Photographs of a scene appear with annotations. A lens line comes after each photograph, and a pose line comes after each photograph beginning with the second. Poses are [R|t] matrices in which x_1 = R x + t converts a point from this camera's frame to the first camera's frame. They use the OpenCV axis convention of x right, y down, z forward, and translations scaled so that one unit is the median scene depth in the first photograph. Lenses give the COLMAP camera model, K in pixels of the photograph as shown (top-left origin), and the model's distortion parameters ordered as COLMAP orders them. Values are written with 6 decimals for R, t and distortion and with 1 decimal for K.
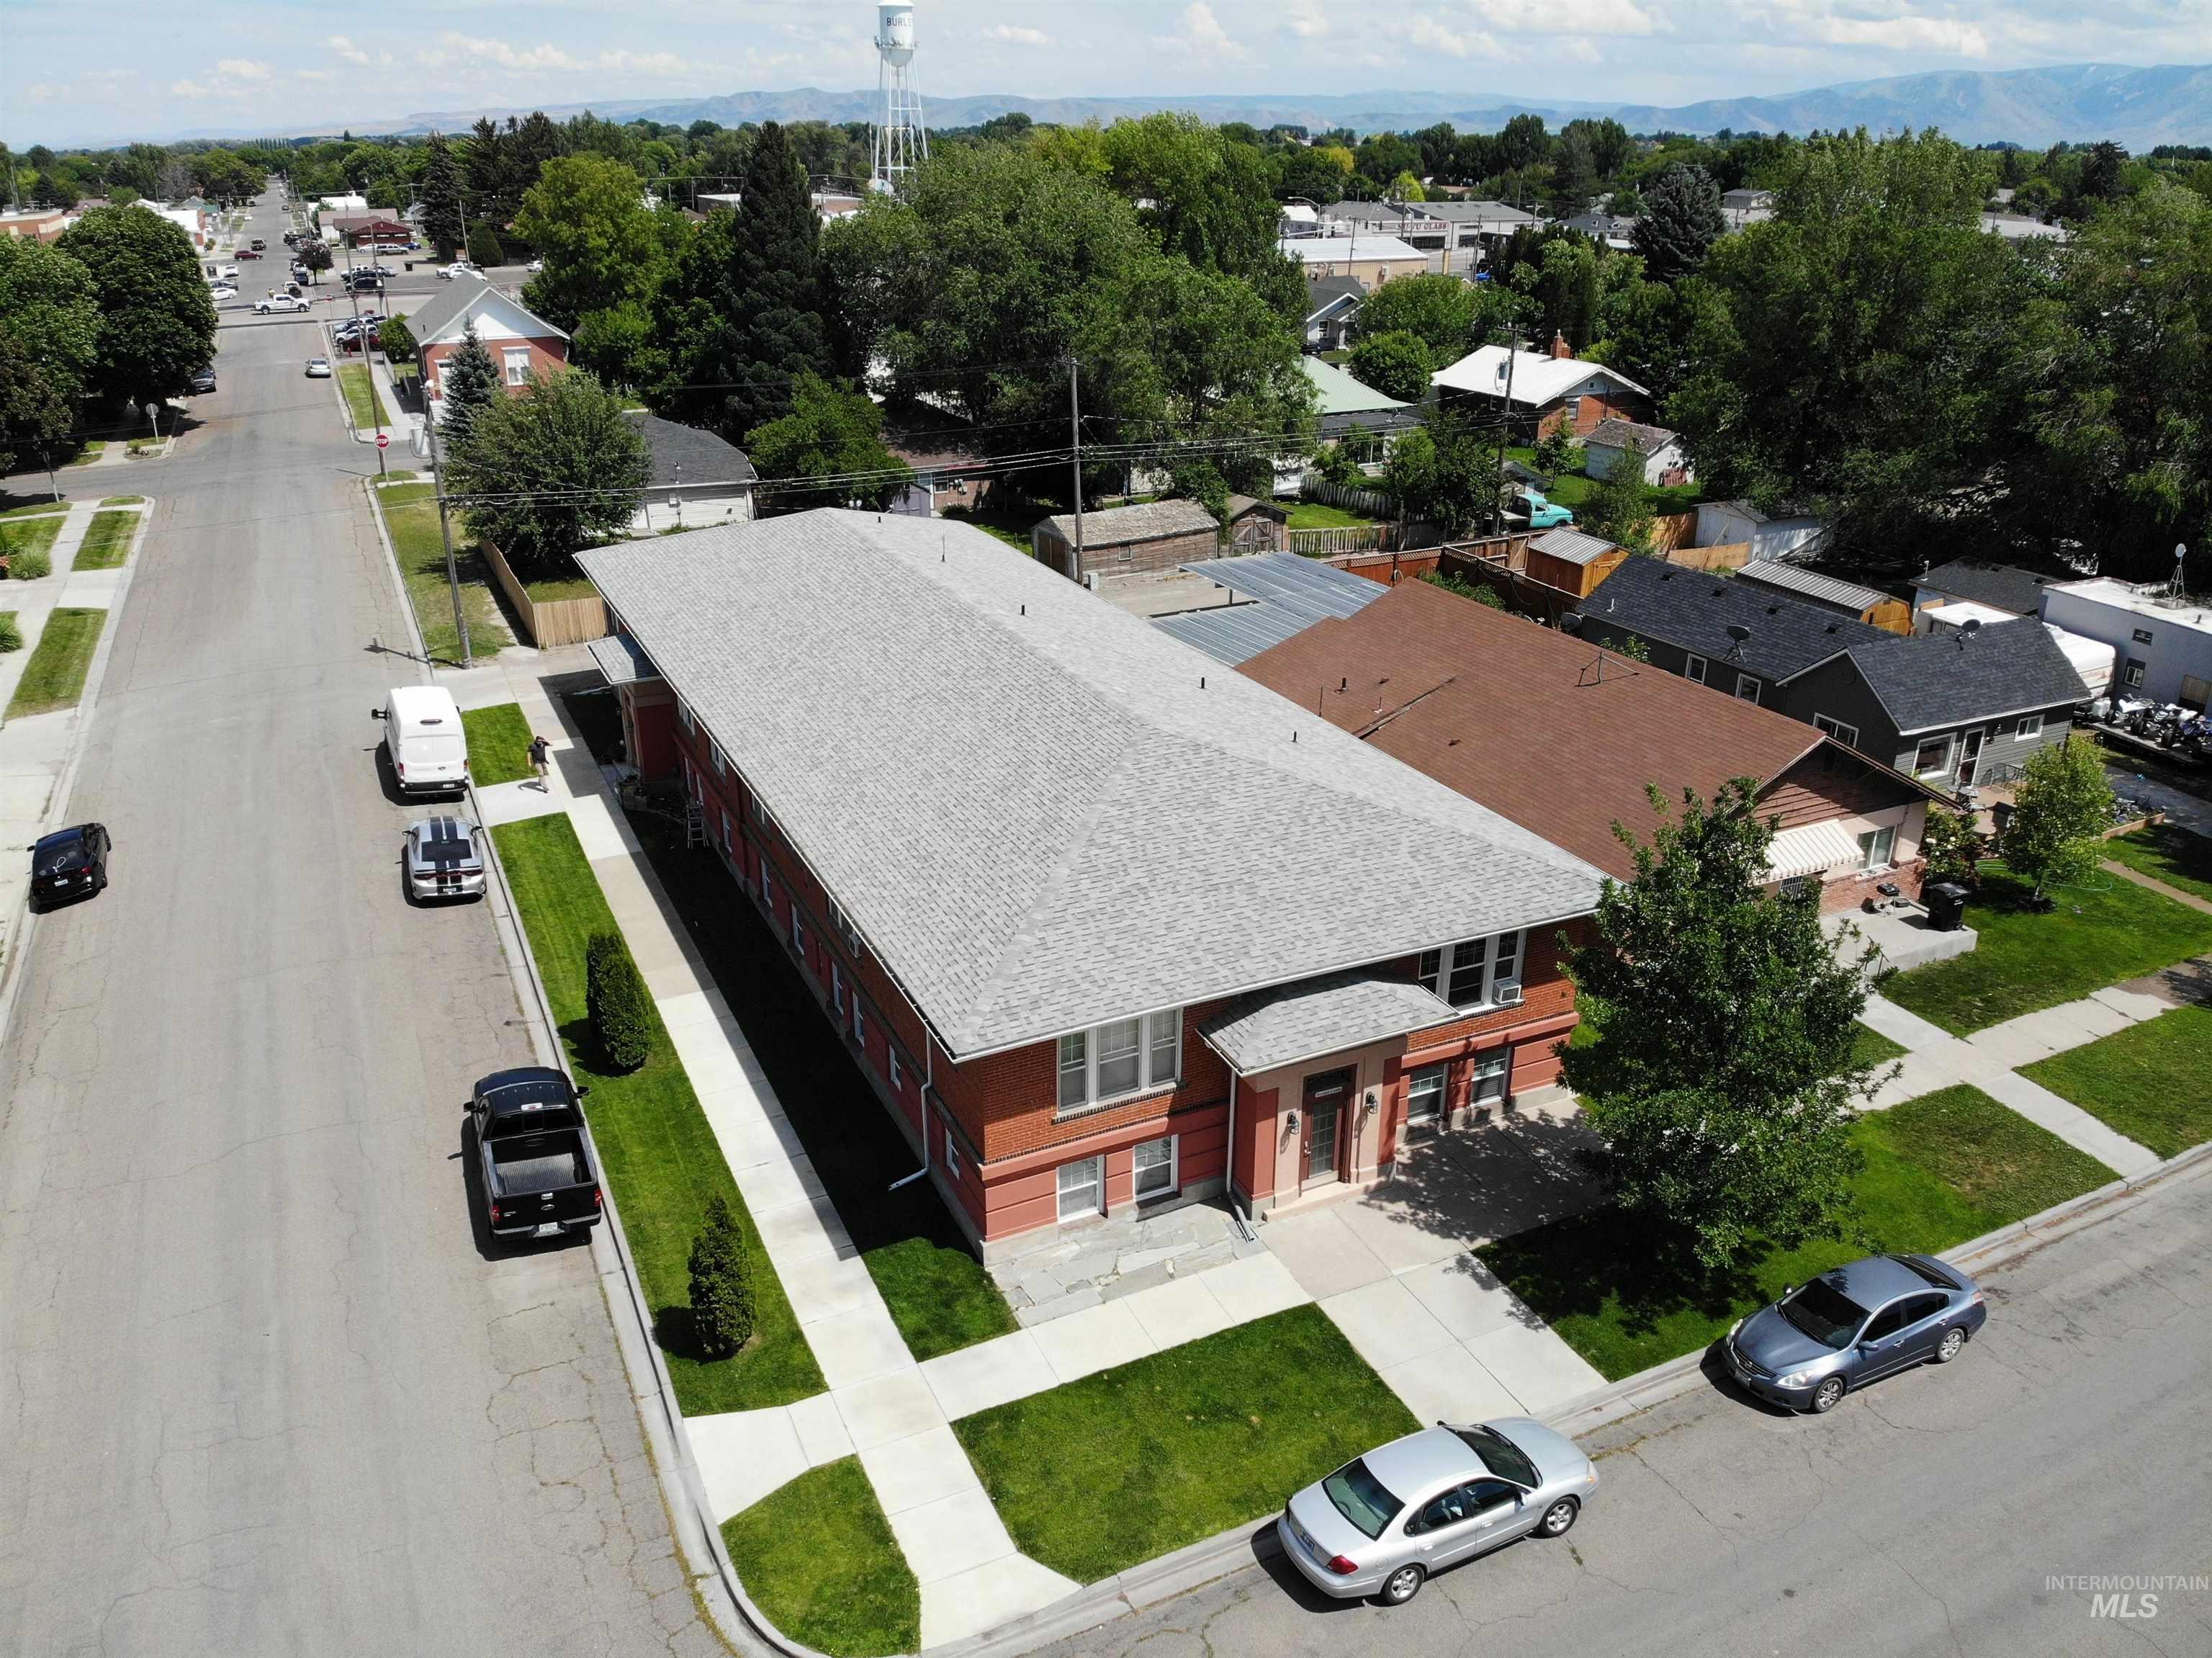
lens RADIAL K [[1551.5, 0, 1088.7], [0, 1551.5, 817.6], [0, 0, 1]] dist [0.081130, -0.191062]
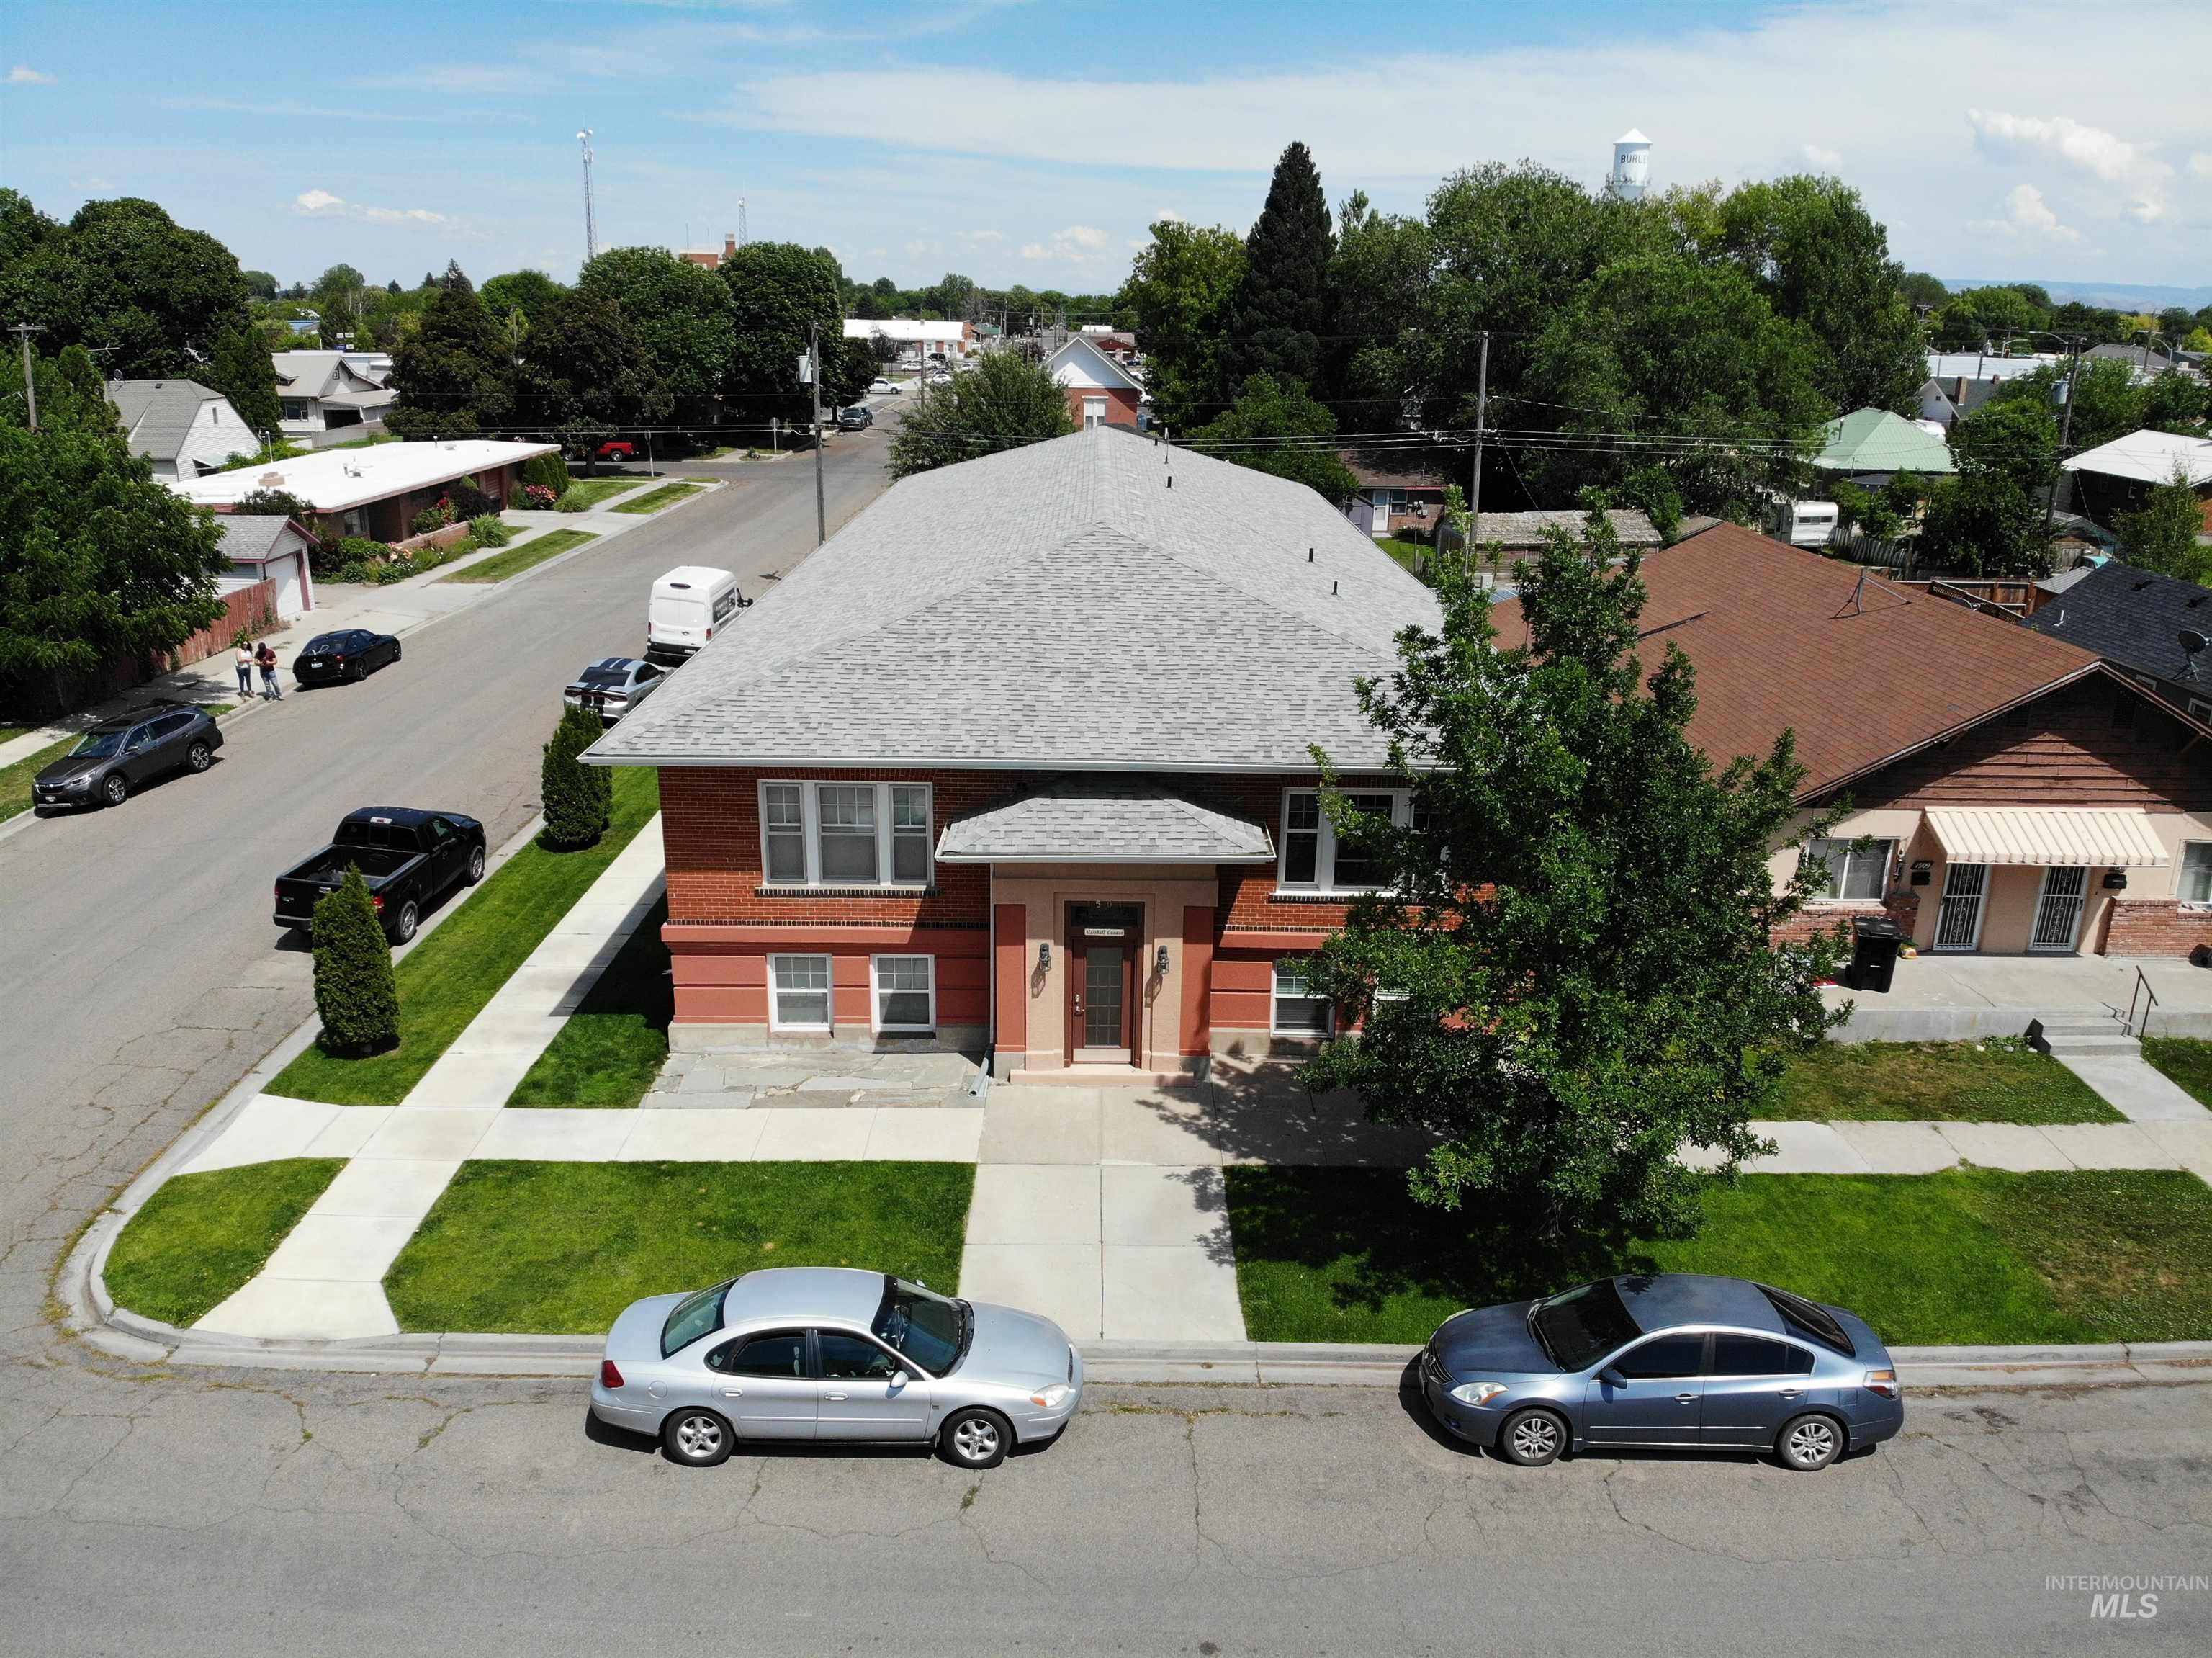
lens RADIAL K [[1551.5, 0, 1088.7], [0, 1551.5, 817.6], [0, 0, 1]] dist [0.081130, -0.191062]
pose [[0.910036, 0.140906, -0.389847, 0.442287], [-0.170978, 0.984321, -0.043349, 0.154999], [0.377626, 0.106105, 0.919859, 0.277807]]
